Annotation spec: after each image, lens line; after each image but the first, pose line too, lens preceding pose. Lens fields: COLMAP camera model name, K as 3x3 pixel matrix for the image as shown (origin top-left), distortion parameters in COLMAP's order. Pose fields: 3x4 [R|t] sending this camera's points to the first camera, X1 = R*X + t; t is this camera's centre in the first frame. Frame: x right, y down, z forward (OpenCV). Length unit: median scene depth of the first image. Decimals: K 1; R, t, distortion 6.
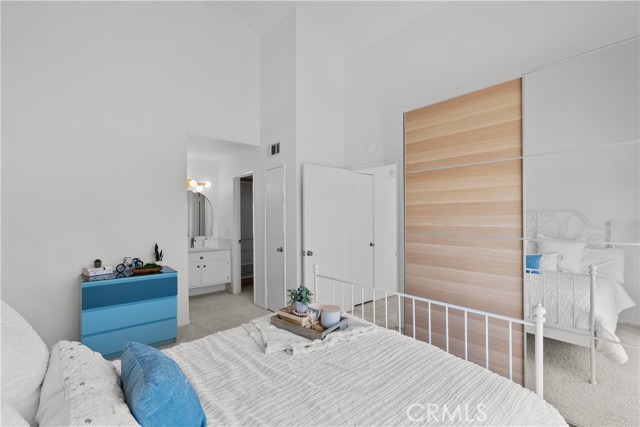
lens RADIAL K [[294.0, 0, 321.7], [0, 294.0, 215.4], [0, 0, 1]] dist [0.000123, 0.000016]
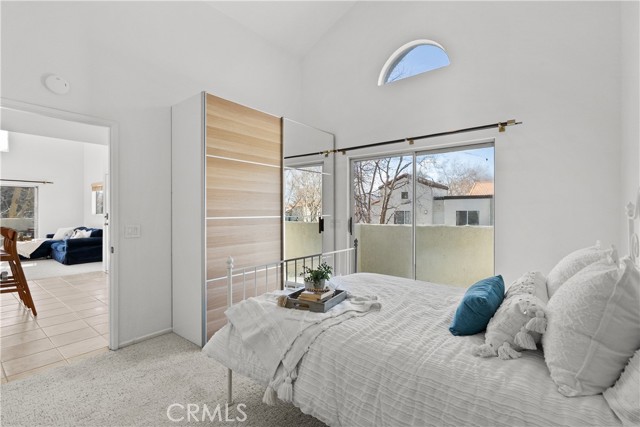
lens RADIAL K [[290.7, 0, 320.0], [0, 290.7, 213.5], [0, 0, 1]] dist [-0.000853, -0.000019]
pose [[-0.169881, -0.001375, 0.985464, -0.783463], [0.004845, 0.999986, 0.002231, 0.050682], [-0.985453, 0.005153, -0.169872, 0.865967]]
